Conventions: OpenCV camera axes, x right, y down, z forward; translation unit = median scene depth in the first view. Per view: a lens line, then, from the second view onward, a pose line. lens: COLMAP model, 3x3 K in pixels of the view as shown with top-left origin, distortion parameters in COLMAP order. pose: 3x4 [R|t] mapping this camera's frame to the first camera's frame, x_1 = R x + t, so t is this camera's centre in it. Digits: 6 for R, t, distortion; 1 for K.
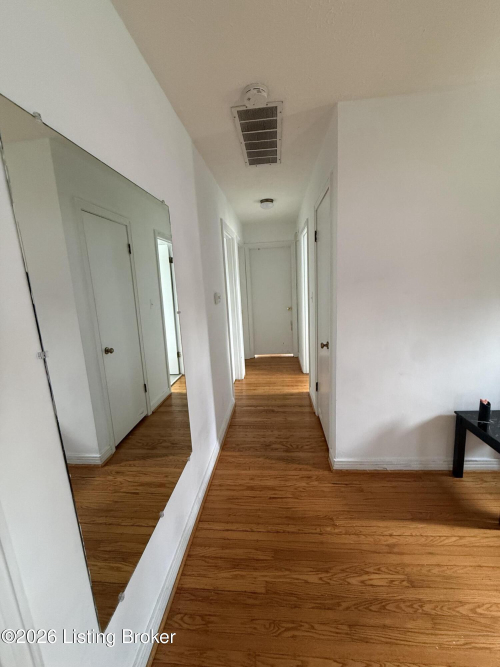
lens RADIAL K [[265.5, 0, 250.0], [0, 265.5, 333.5], [0, 0, 1]] dist [-0.001450, -0.000347]
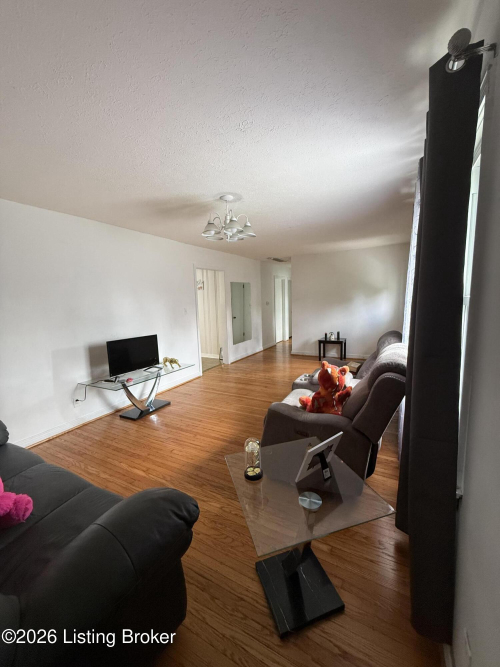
lens RADIAL K [[265.5, 0, 250.0], [0, 265.5, 333.5], [0, 0, 1]] dist [-0.001450, -0.000347]
pose [[0.916330, 0.078737, -0.392606, 0.962300], [-0.088108, 0.996094, -0.005875, 0.259622], [0.390610, 0.039975, 0.919688, -1.973527]]
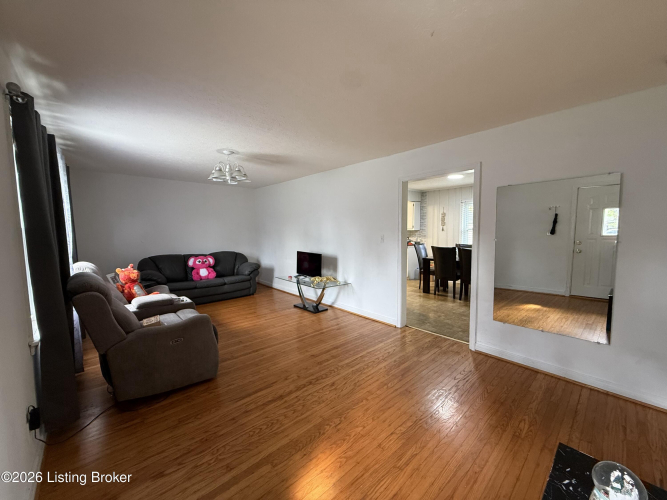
lens RADIAL K [[265.5, 0, 333.5], [0, 265.5, 250.0], [0, 0, 1]] dist [-0.001450, -0.000347]
pose [[-0.672701, 0.109786, -0.731724, 1.155761], [-0.085765, 0.970695, 0.224487, -0.149089], [0.734927, 0.213770, -0.643572, 0.502932]]
